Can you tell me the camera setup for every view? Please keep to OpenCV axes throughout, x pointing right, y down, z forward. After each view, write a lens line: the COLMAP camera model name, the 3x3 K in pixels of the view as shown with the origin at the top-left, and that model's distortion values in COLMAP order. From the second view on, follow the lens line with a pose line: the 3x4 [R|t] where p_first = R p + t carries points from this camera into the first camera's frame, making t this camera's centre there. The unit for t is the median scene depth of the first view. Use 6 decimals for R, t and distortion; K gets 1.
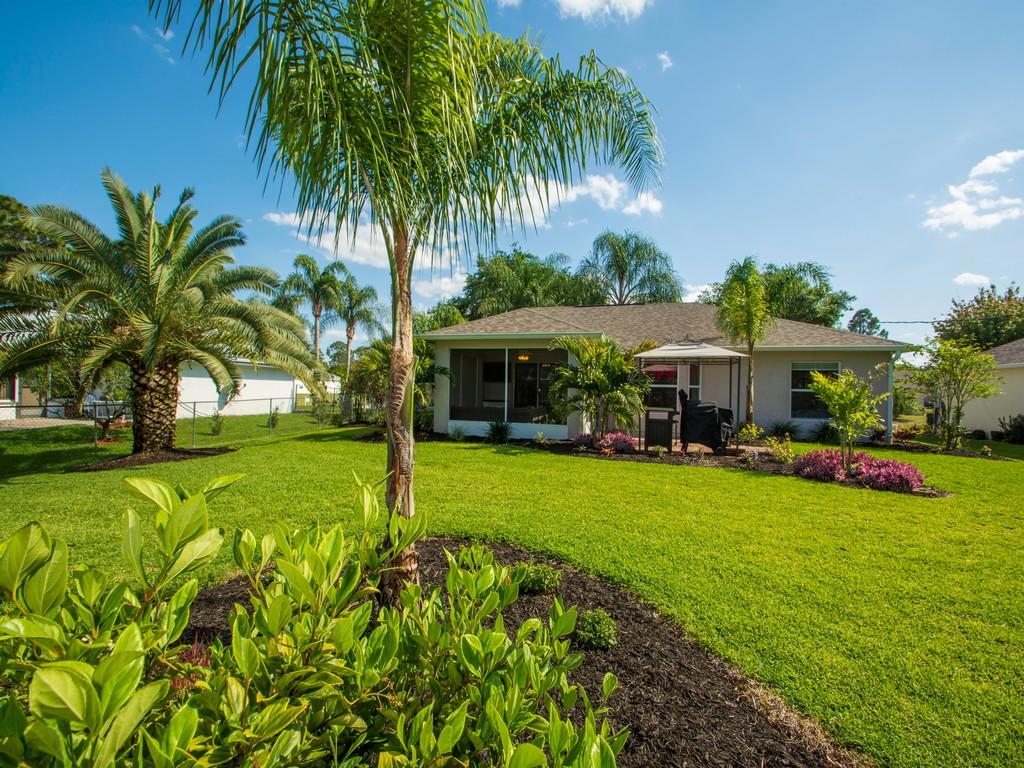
lens RADIAL K [[457.0, 0, 509.1], [0, 457.0, 383.2], [0, 0, 1]] dist [-0.002306, -0.007450]
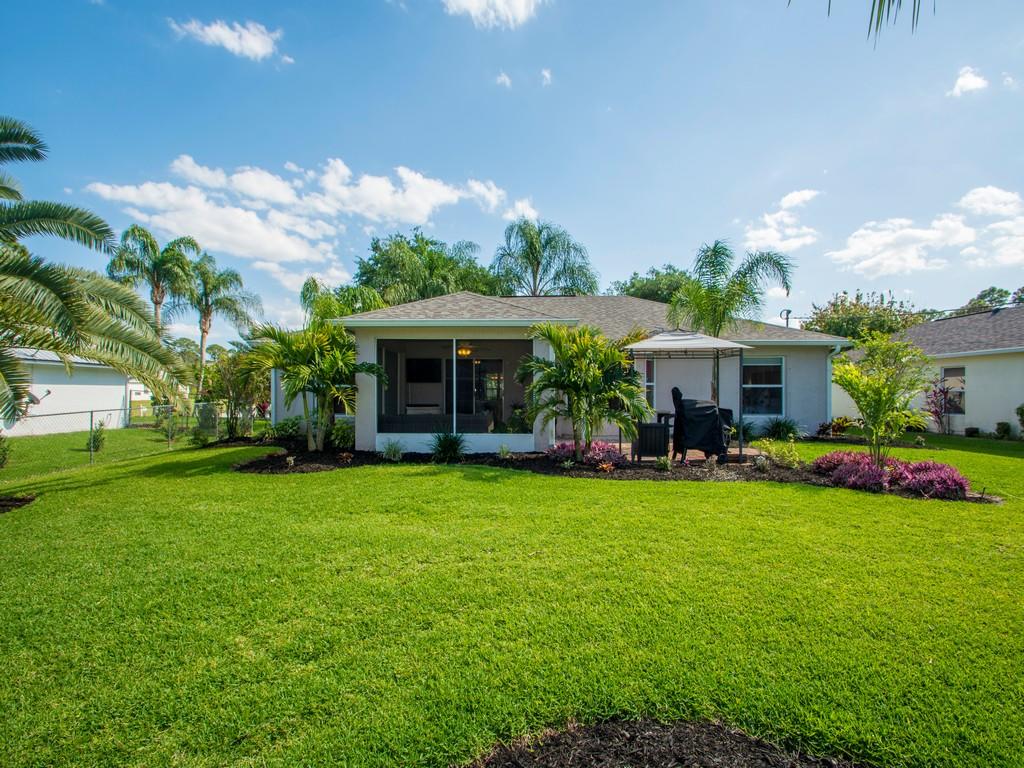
lens RADIAL K [[457.0, 0, 514.5], [0, 457.0, 384.2], [0, 0, 1]] dist [-0.002306, -0.007450]
pose [[0.963181, -0.016519, 0.268347, -0.081727], [0.015782, 0.999863, 0.004902, -0.000722], [-0.268392, -0.000486, 0.963310, 0.153886]]
